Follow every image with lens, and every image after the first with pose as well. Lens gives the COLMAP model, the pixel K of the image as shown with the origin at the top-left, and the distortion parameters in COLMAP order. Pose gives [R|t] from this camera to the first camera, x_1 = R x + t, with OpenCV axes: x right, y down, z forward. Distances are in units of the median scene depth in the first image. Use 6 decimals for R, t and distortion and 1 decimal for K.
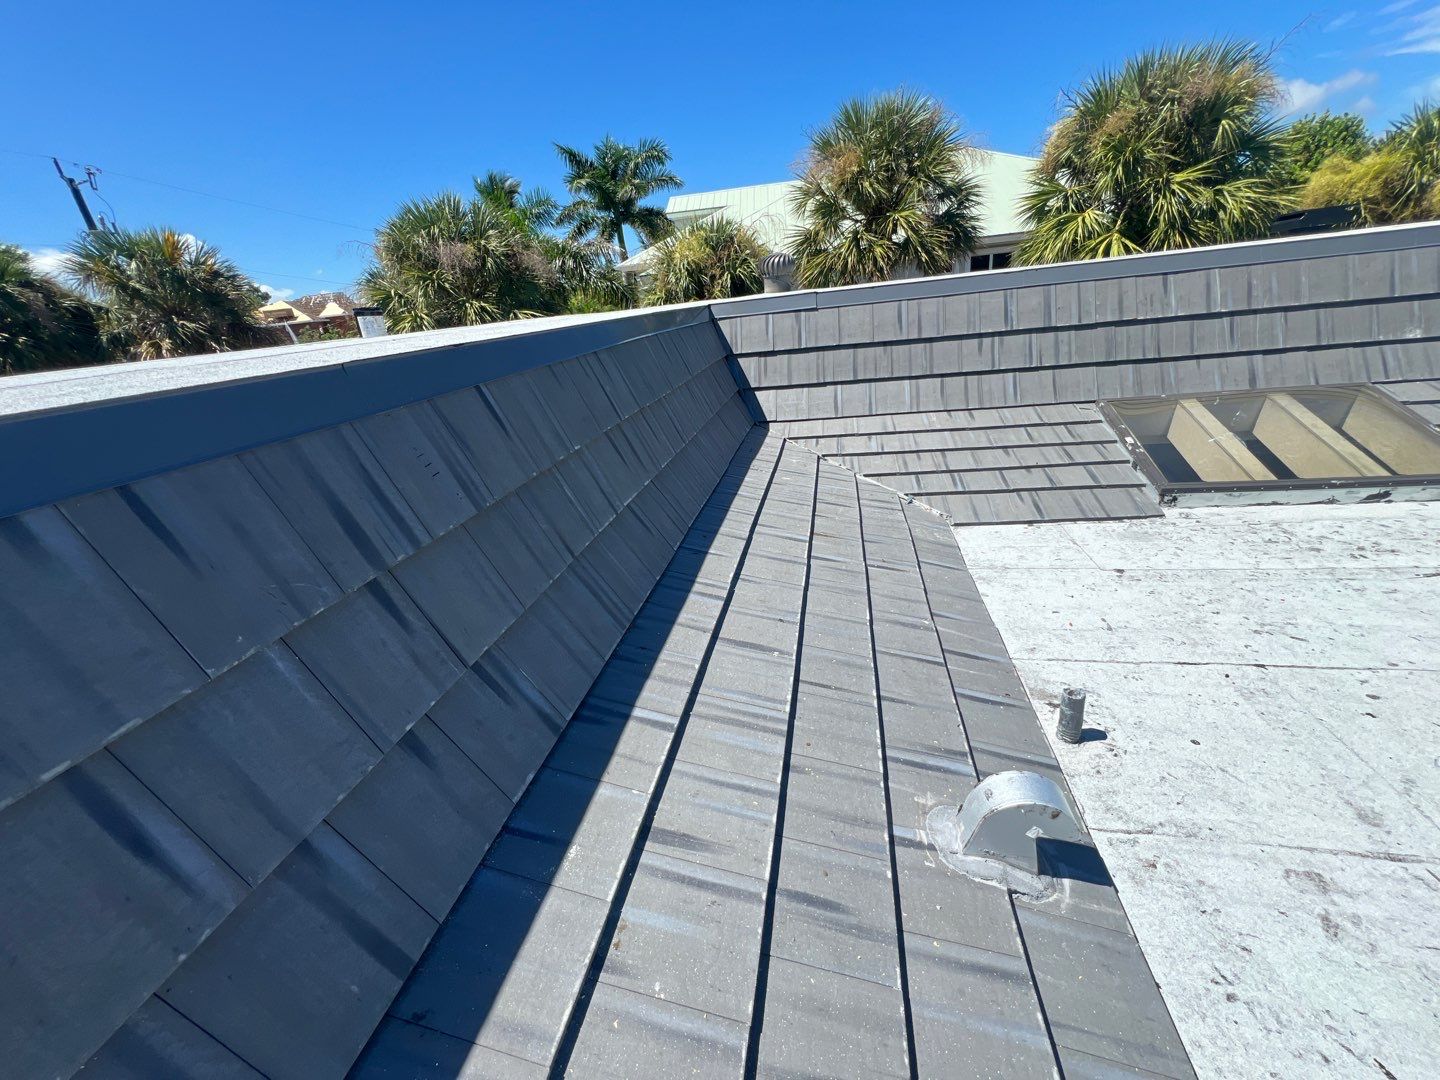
lens RADIAL K [[579.0, 0, 720.0], [0, 579.0, 540.0], [0, 0, 1]] dist [-0.001941, 0.001141]
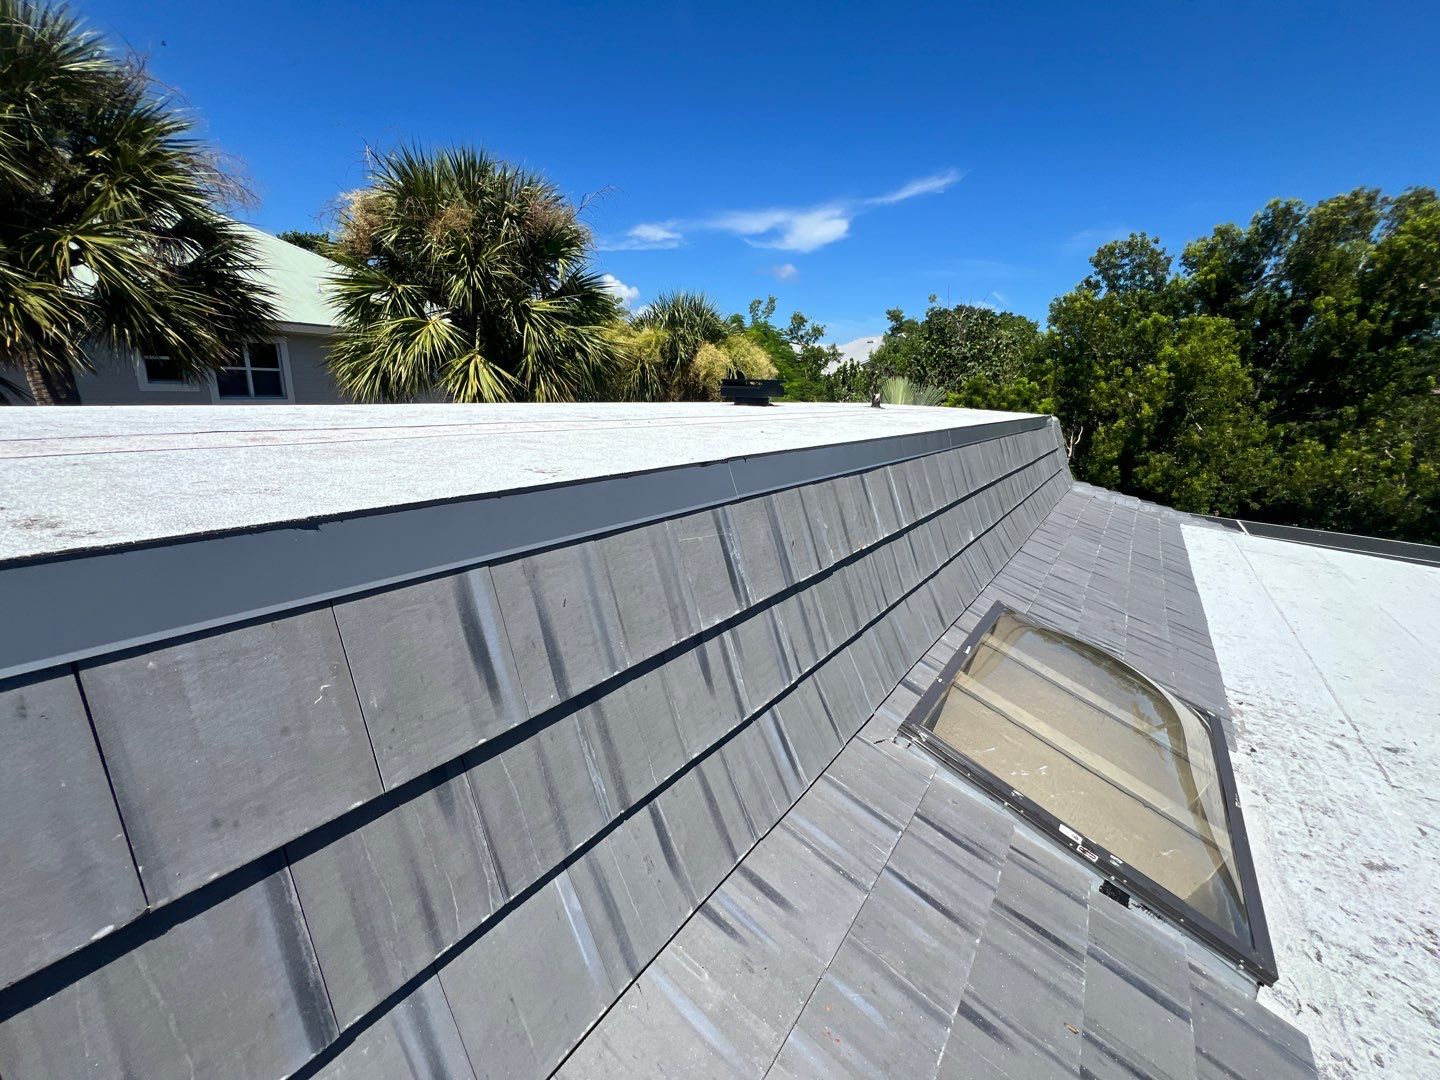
lens RADIAL K [[579.0, 0, 720.0], [0, 579.0, 540.0], [0, 0, 1]] dist [-0.001941, 0.001141]
pose [[0.420345, -0.125106, 0.898698, 0.074335], [0.258631, 0.965882, 0.013490, -0.198399], [-0.869724, 0.226761, 0.438360, 0.398752]]
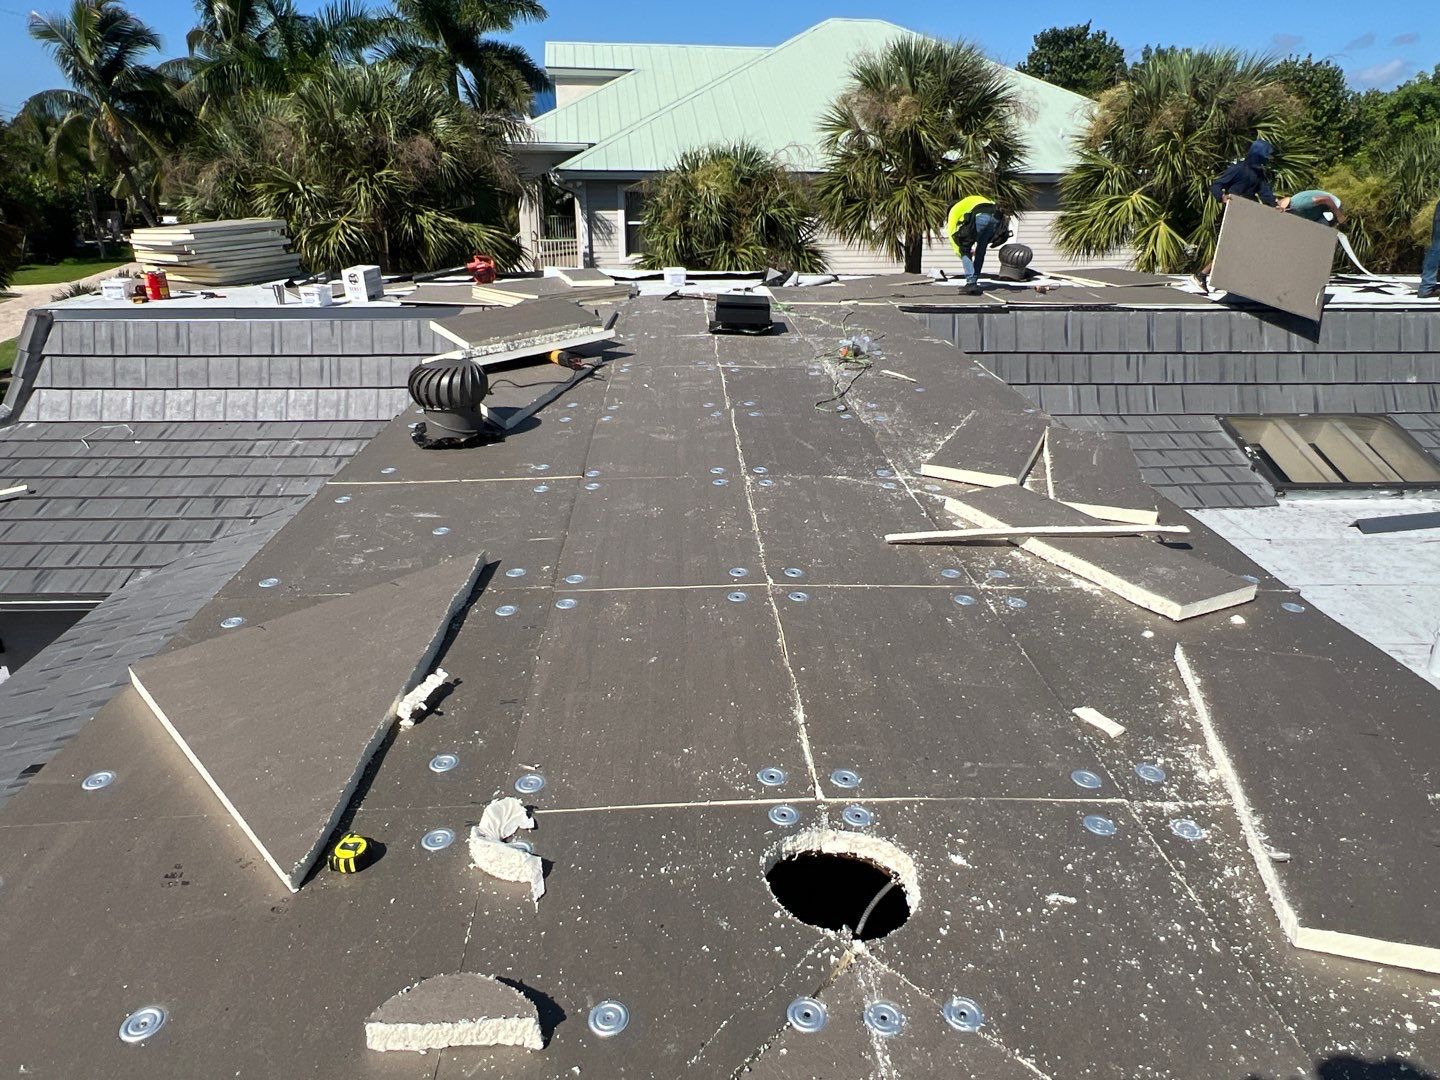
lens RADIAL K [[927.2, 0, 720.0], [0, 927.2, 540.0], [0, 0, 1]] dist [-0.000013, 0.000439]
pose [[0.966747, 0.009095, 0.255572, -0.413393], [-0.007640, 0.999948, -0.006686, 0.025024], [-0.255620, 0.004511, 0.966767, -0.308881]]
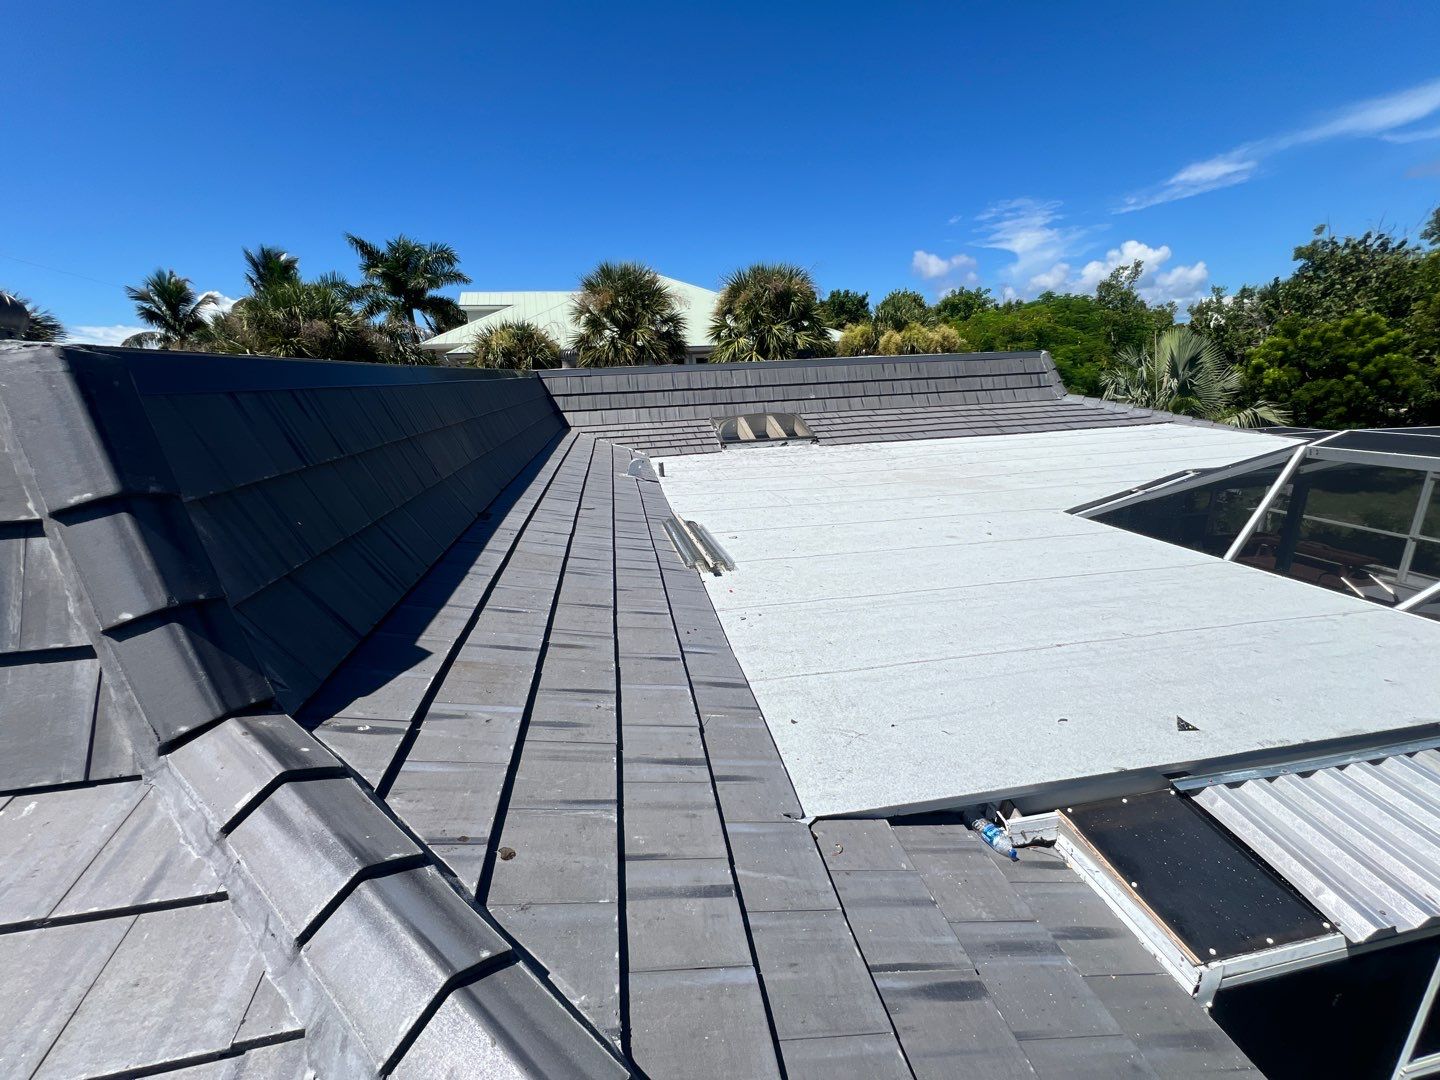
lens RADIAL K [[579.0, 0, 720.0], [0, 579.0, 540.0], [0, 0, 1]] dist [-0.001941, 0.001141]
pose [[0.933137, -0.038813, 0.357419, -0.088881], [0.087389, 0.988826, -0.120772, 0.255312], [-0.348737, 0.143931, 0.926103, -0.539897]]
